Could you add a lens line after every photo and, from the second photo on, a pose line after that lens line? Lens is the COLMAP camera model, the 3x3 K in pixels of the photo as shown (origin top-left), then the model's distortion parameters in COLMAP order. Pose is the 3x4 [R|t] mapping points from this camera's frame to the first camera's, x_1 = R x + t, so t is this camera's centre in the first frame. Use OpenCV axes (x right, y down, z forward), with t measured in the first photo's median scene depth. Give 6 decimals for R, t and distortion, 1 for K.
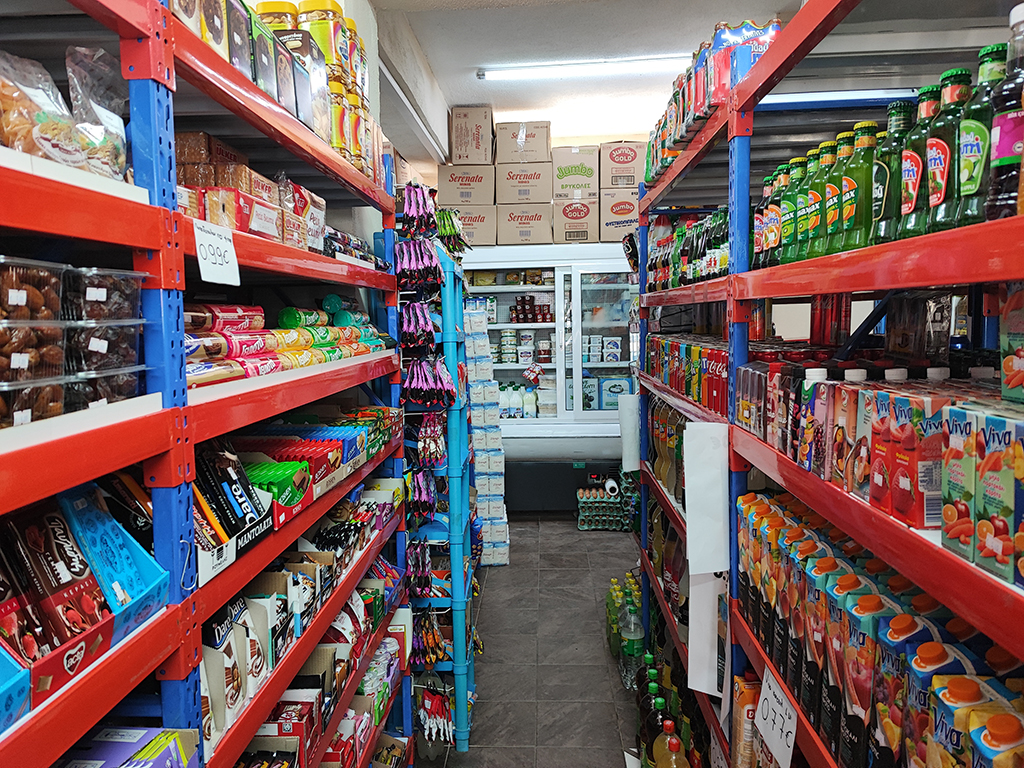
lens RADIAL K [[707.7, 0, 512.0], [0, 707.7, 384.0], [0, 0, 1]] dist [0.032585, -0.001749]
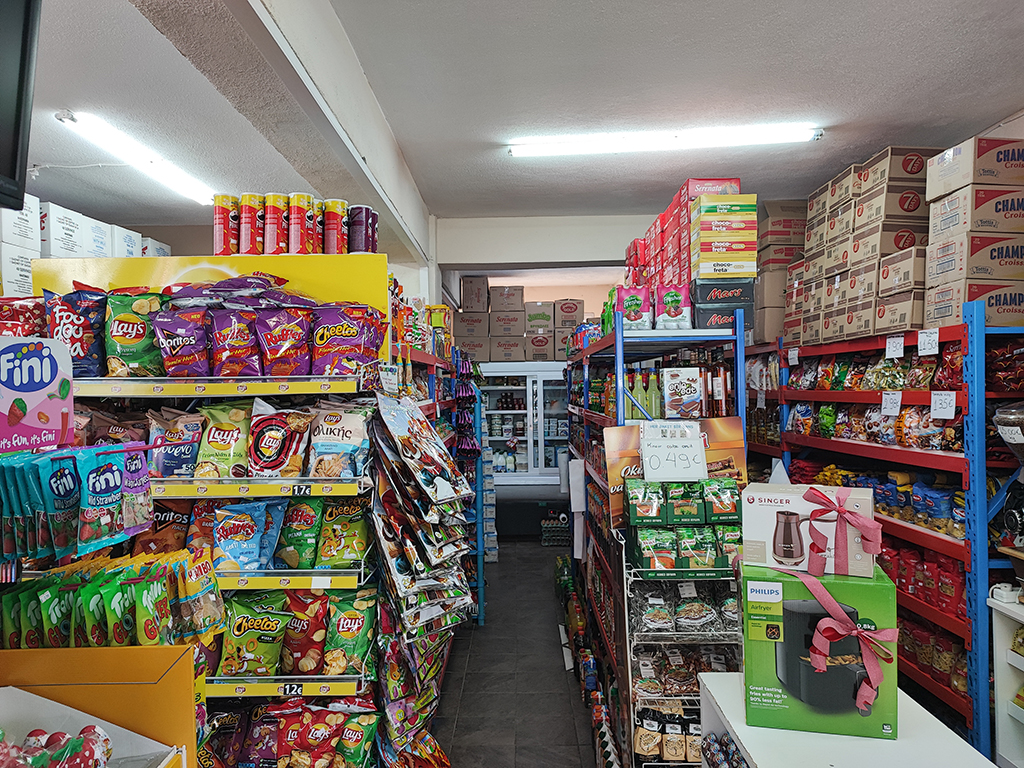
lens RADIAL K [[704.0, 0, 512.0], [0, 704.0, 384.0], [0, 0, 1]] dist [0.033029, -0.000928]
pose [[0.999300, 0.005910, 0.036948, -0.030319], [-0.002106, 0.994765, -0.102172, 0.013768], [-0.037358, 0.102023, 0.994080, -0.565312]]
